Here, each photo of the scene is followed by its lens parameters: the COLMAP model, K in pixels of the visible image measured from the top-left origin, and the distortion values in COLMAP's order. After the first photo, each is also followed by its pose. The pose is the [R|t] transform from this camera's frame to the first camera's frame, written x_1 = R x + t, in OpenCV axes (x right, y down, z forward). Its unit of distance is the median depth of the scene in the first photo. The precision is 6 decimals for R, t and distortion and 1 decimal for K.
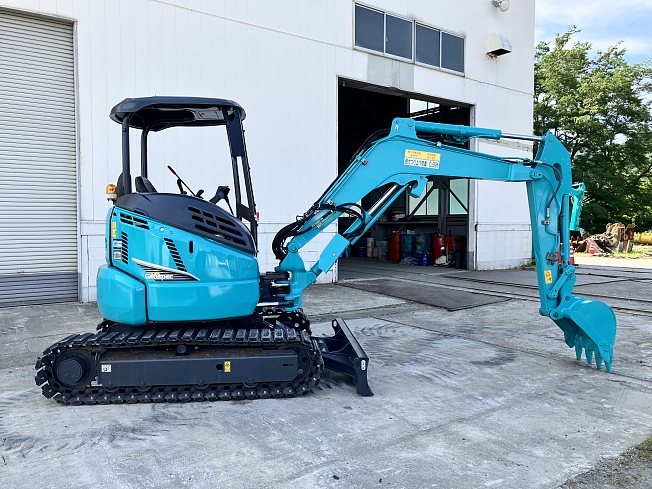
lens RADIAL K [[535.1, 0, 318.0], [0, 535.1, 243.5], [0, 0, 1]] dist [0.008767, 0.006868]
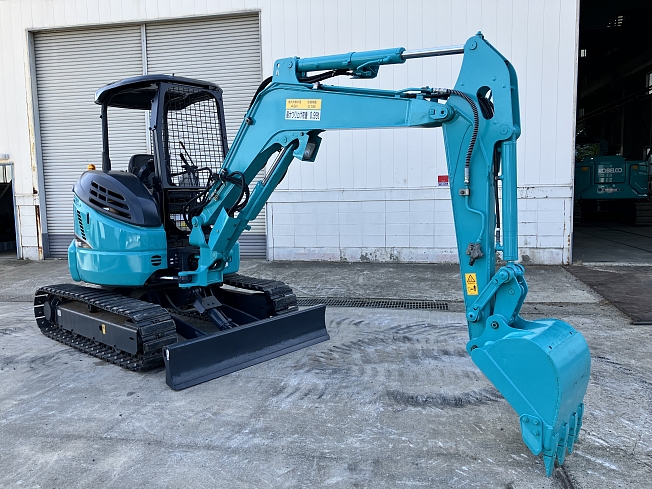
lens RADIAL K [[536.7, 0, 318.9], [0, 536.7, 241.8], [0, 0, 1]] dist [0.015884, 0.000860]
pose [[0.678534, 0.060281, -0.732092, 0.900258], [-0.008512, 0.997205, 0.074222, -0.032192], [0.734520, -0.044131, 0.677151, 0.572991]]
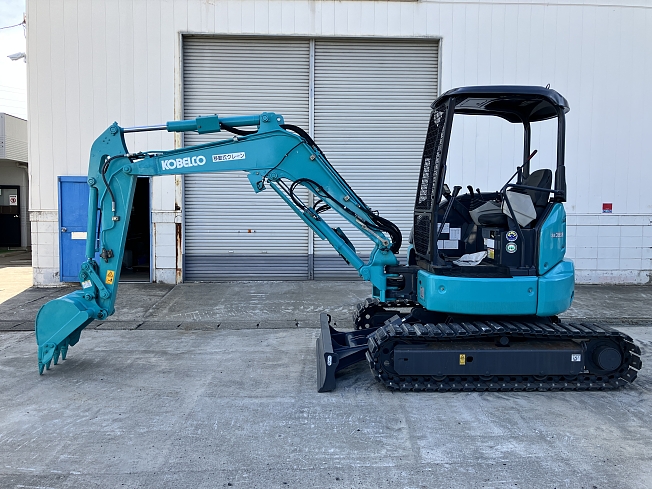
lens RADIAL K [[536.0, 0, 323.4], [0, 536.0, 239.0], [0, 0, 1]] dist [0.023706, -0.017089]
pose [[0.830649, 0.035907, -0.555638, -0.009966], [-0.028115, 0.999350, 0.022551, -0.006327], [0.556086, -0.003111, 0.831119, -0.180900]]
